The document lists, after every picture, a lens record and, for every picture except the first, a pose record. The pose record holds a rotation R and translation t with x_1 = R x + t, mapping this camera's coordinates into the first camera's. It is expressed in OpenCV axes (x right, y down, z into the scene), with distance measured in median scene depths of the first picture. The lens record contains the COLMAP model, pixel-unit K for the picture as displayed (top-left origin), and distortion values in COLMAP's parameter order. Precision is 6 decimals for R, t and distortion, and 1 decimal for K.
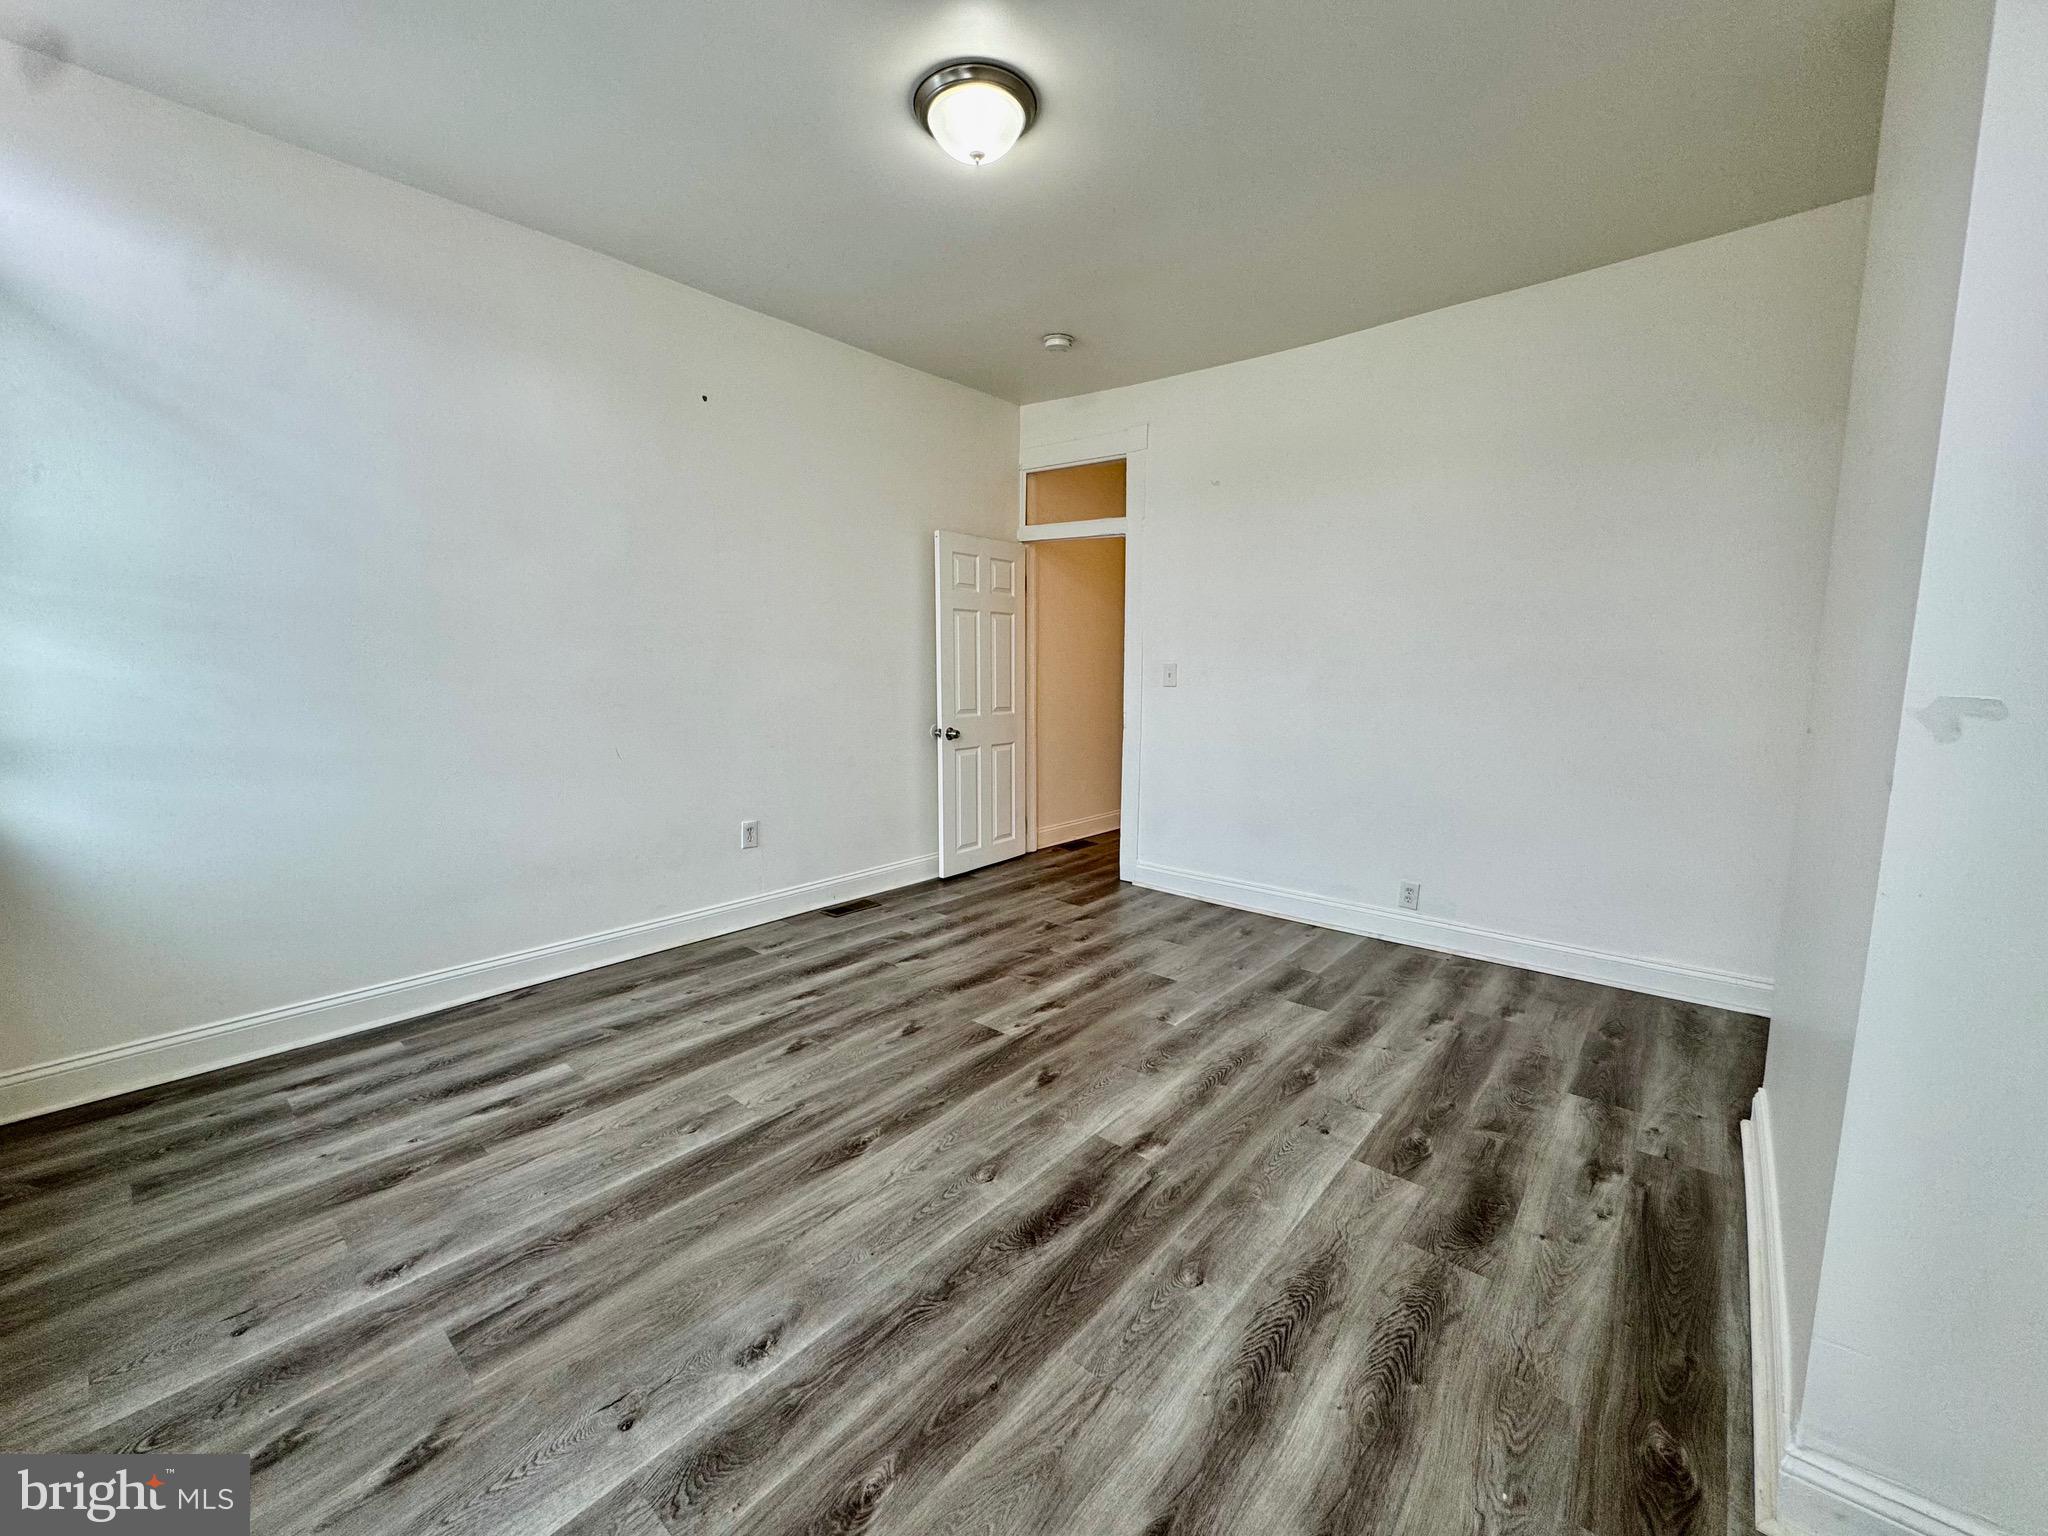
lens RADIAL K [[815.0, 0, 1022.4], [0, 815.0, 755.8], [0, 0, 1]] dist [-0.002277, 0.000597]
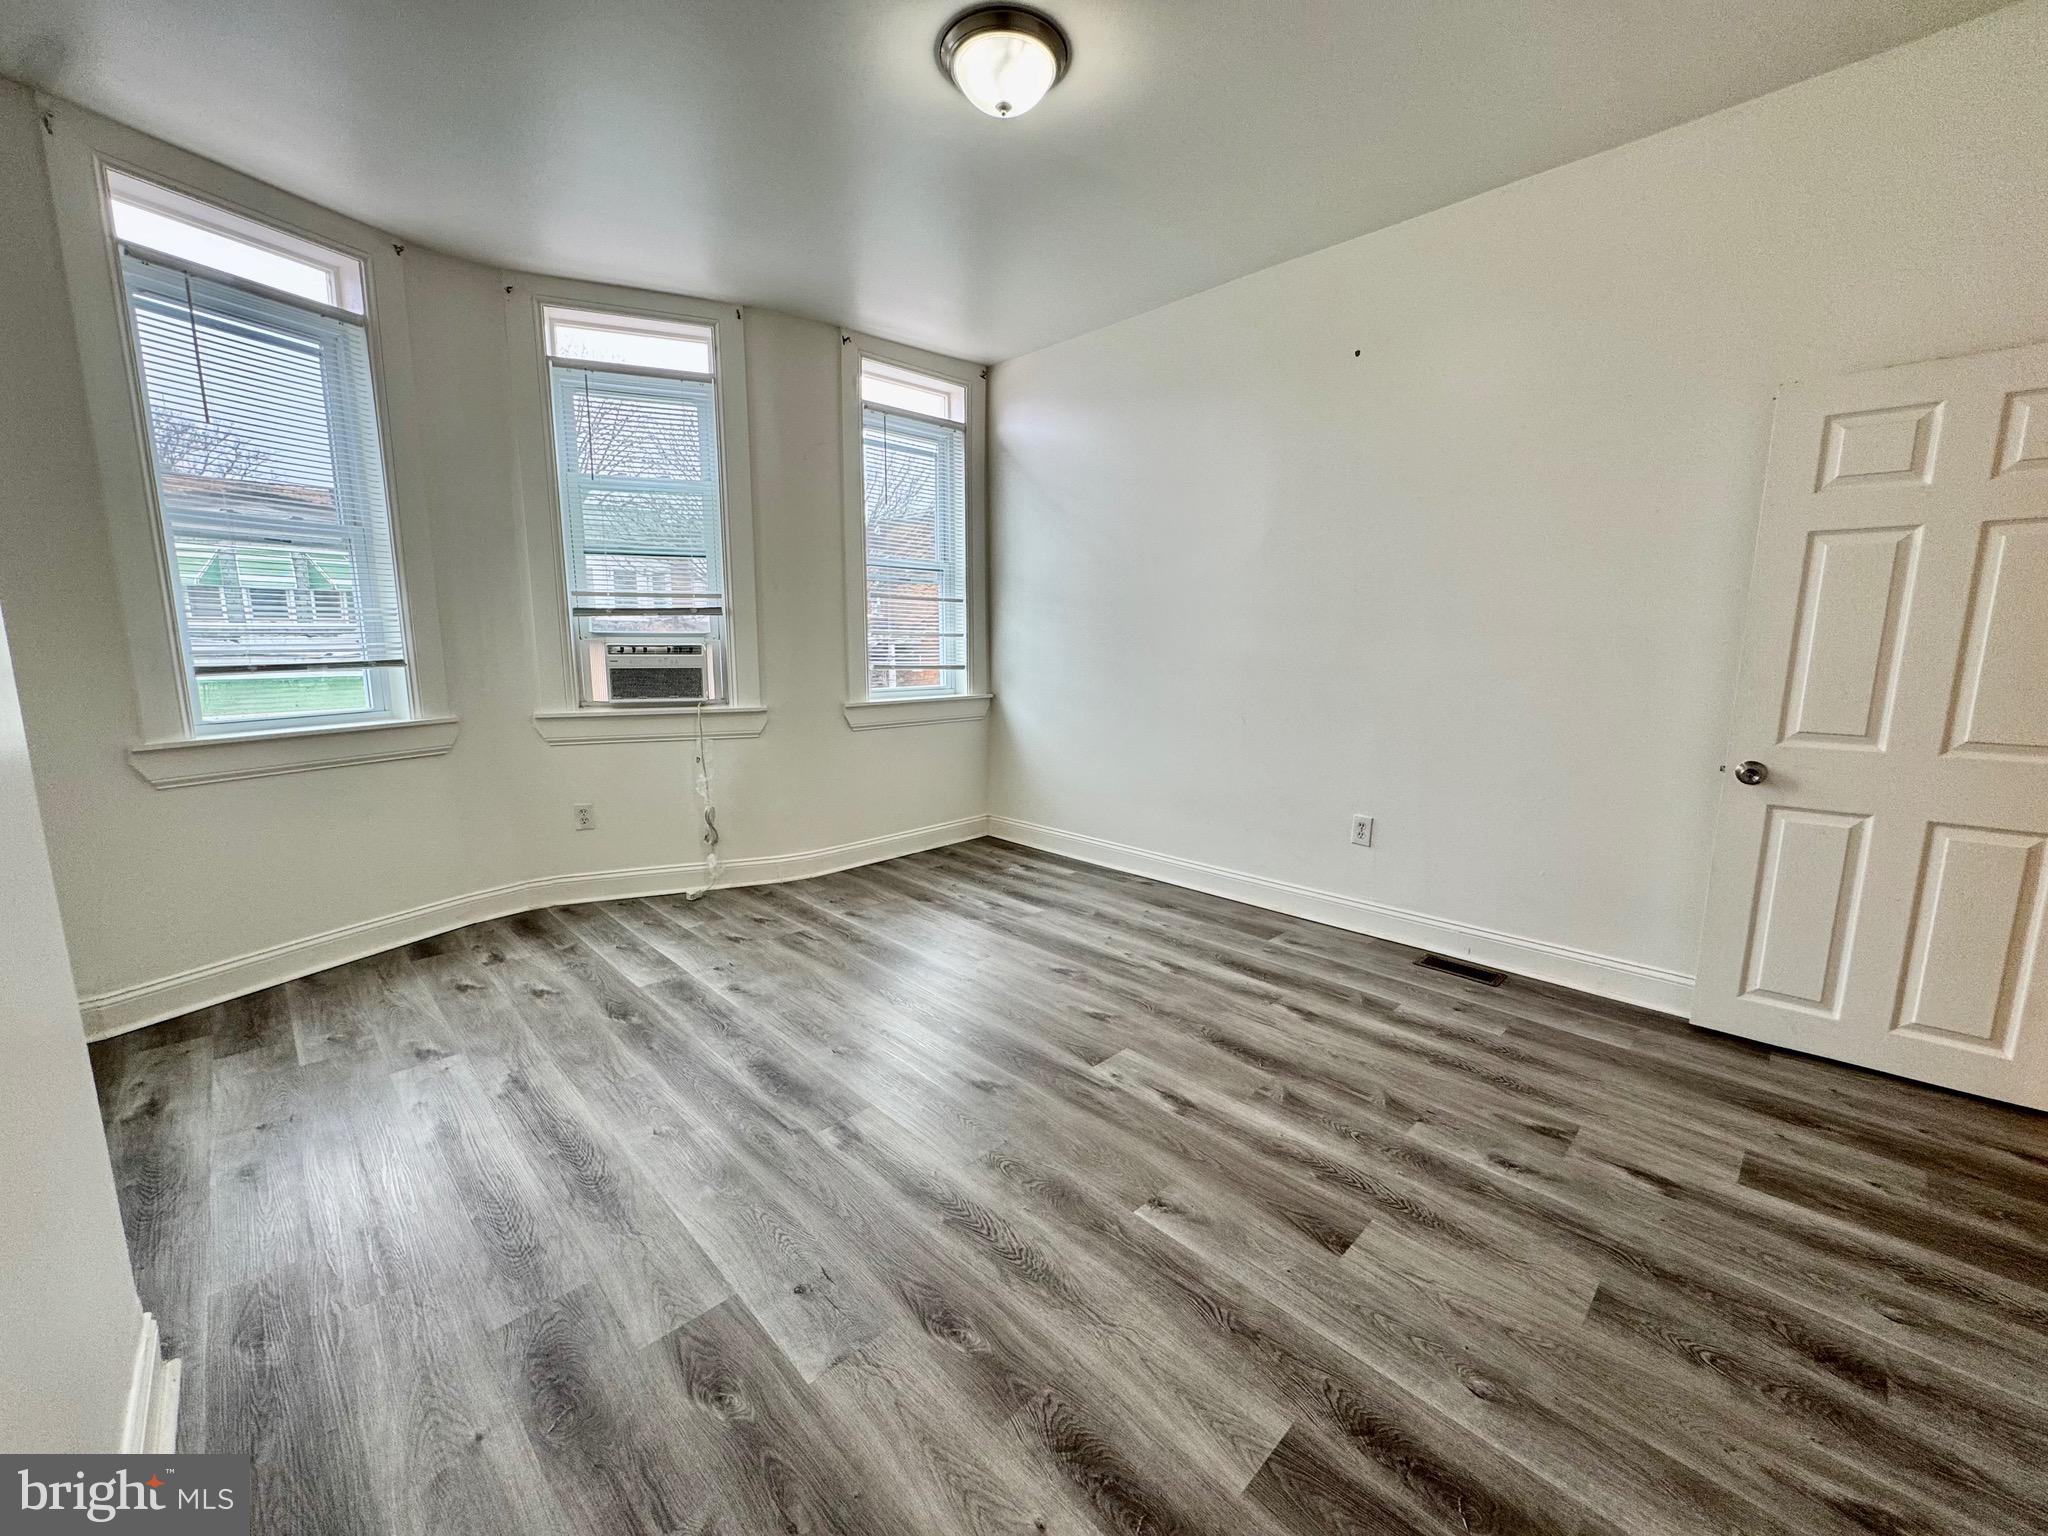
lens RADIAL K [[815.0, 0, 1022.9], [0, 815.0, 759.8], [0, 0, 1]] dist [-0.002277, 0.000597]
pose [[-0.086230, 0.144944, -0.985675, 0.881288], [-0.114290, 0.981390, 0.154312, -0.117234], [0.989698, 0.125960, -0.068059, 1.047886]]
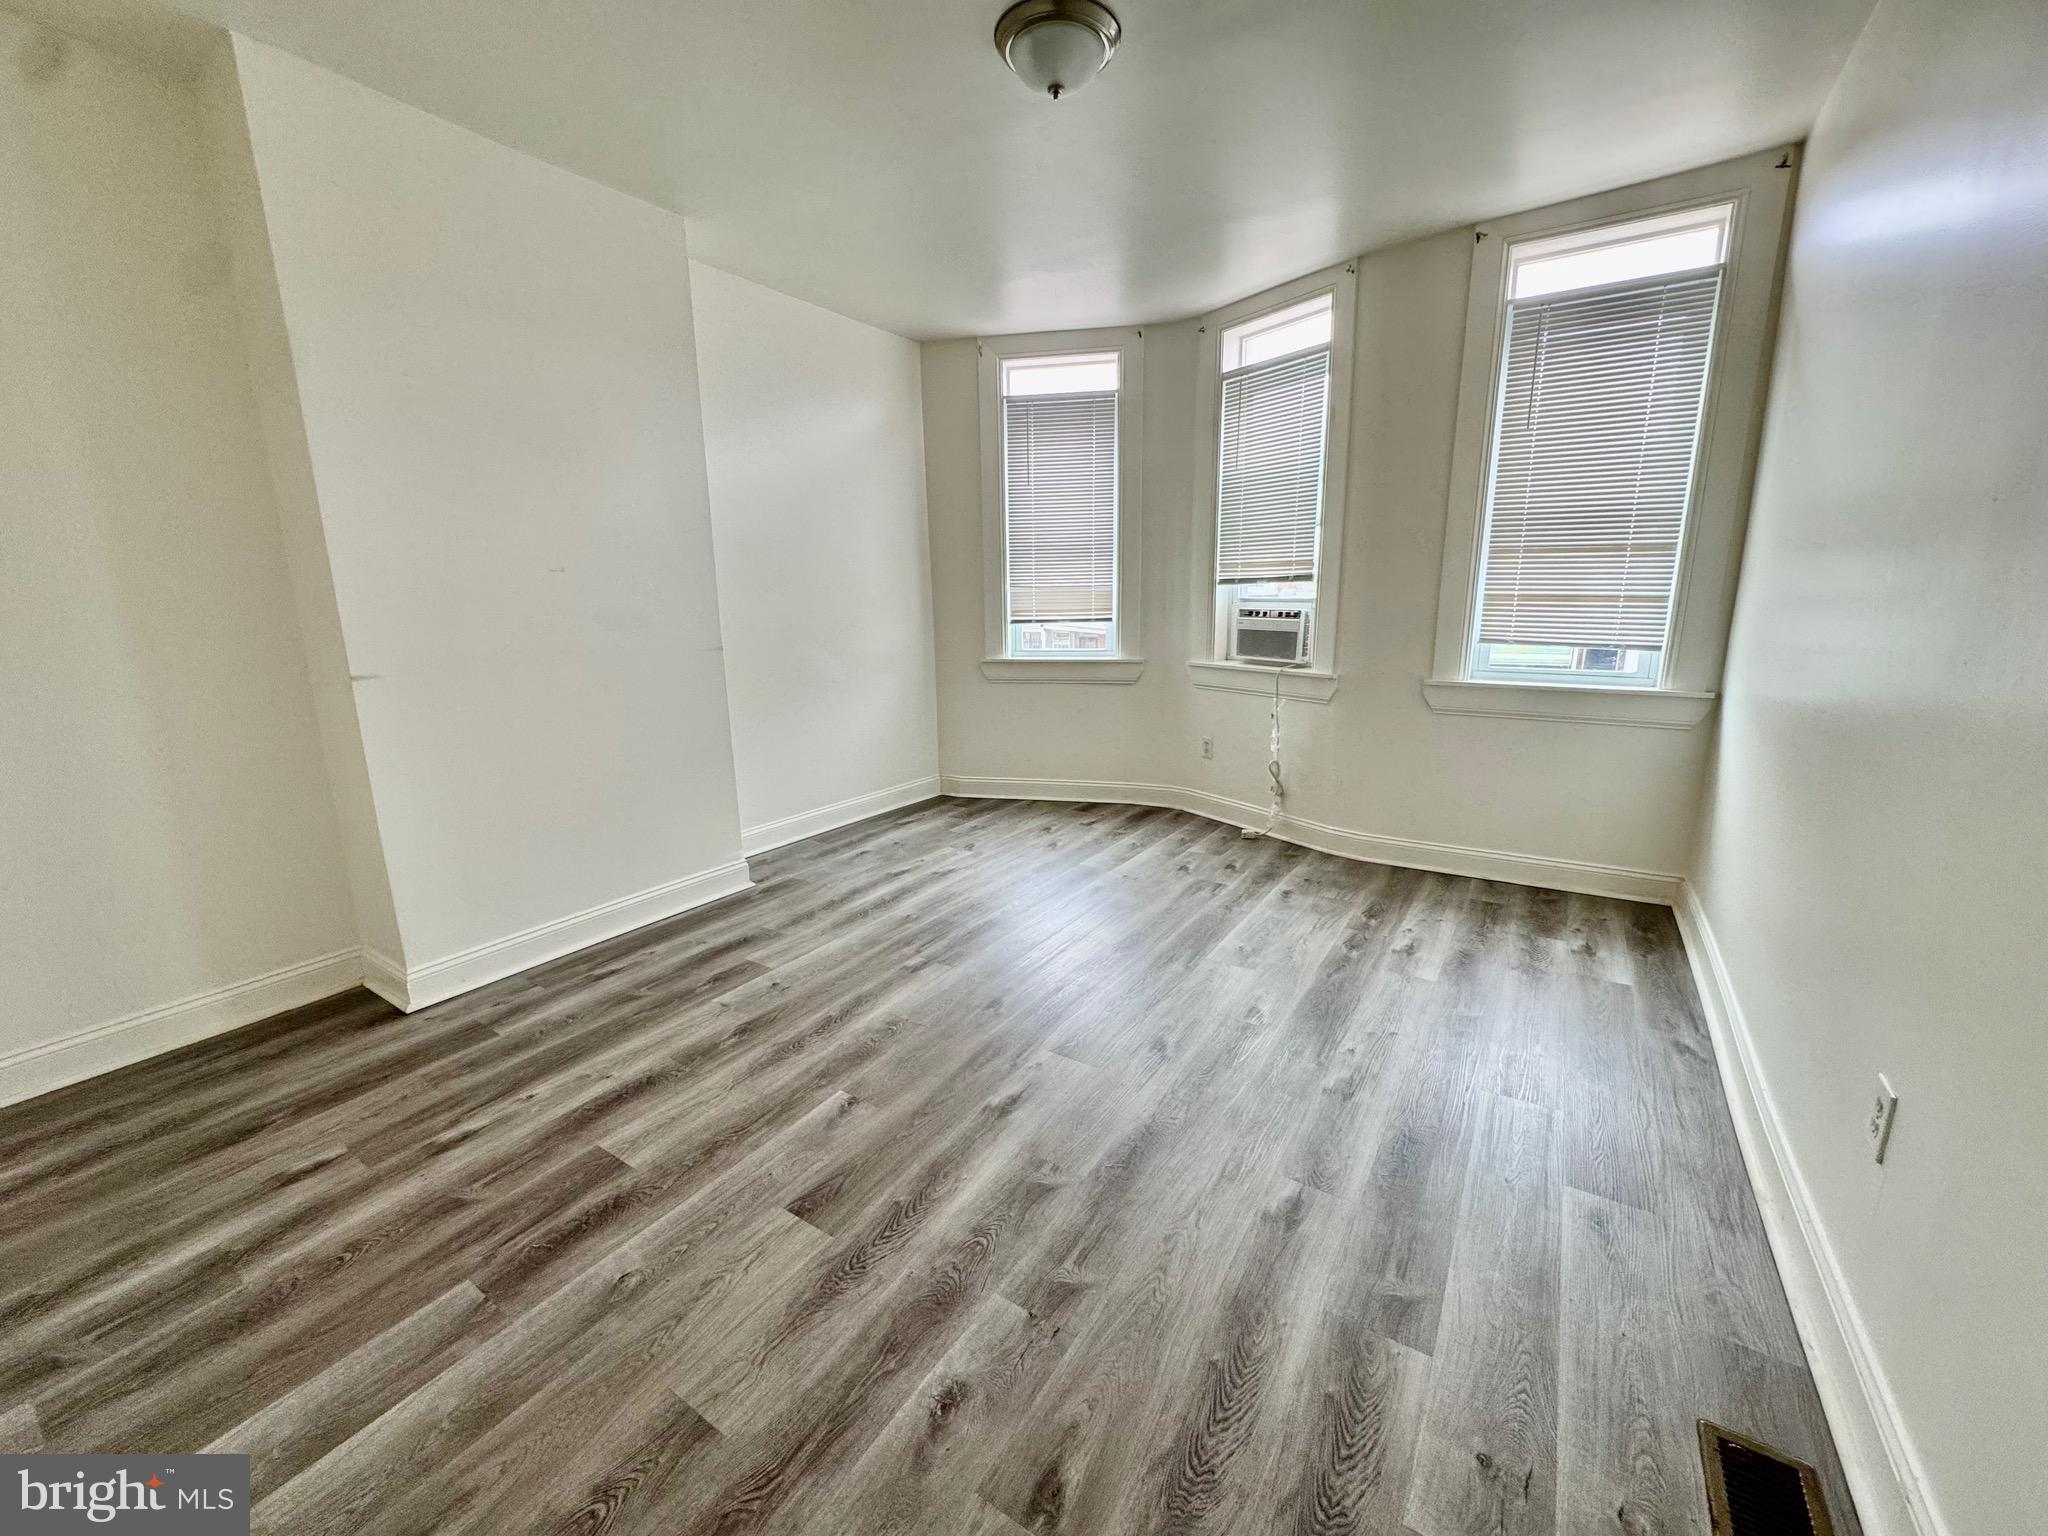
lens RADIAL K [[815.0, 0, 1022.8], [0, 815.0, 760.3], [0, 0, 1]] dist [-0.002277, 0.000597]
pose [[-0.991806, 0.033808, -0.123202, 0.114943], [-0.006189, 0.950503, 0.310653, -0.245862], [0.127606, 0.308870, -0.942505, 1.905965]]
